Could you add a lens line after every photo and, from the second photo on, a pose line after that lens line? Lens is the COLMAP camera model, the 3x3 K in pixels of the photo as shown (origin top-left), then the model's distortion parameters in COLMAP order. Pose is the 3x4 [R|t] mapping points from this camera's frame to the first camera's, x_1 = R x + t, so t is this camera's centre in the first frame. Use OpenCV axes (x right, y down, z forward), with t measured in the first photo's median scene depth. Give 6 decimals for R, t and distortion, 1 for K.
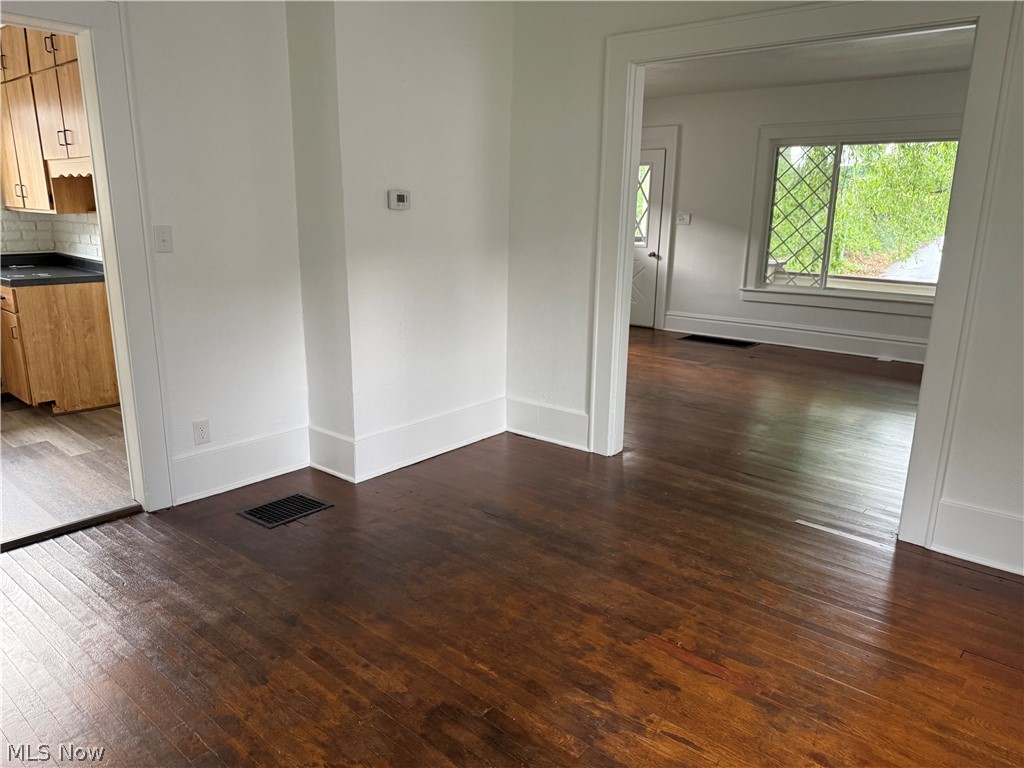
lens RADIAL K [[712.9, 0, 504.7], [0, 712.9, 395.7], [0, 0, 1]] dist [0.081750, -0.142508]
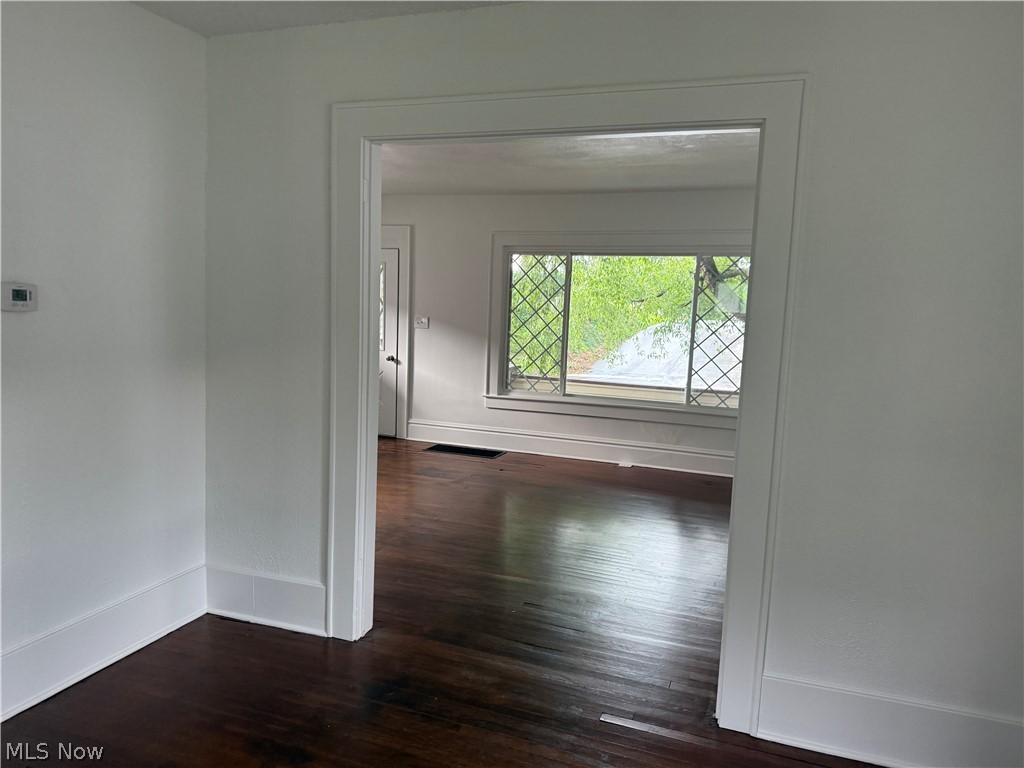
lens RADIAL K [[712.9, 0, 504.7], [0, 712.9, 395.7], [0, 0, 1]] dist [0.081750, -0.142508]
pose [[0.933243, -0.016069, 0.358887, 0.025142], [0.061668, 0.991336, -0.115974, -0.065825], [-0.353914, 0.130363, 0.926148, 0.203237]]
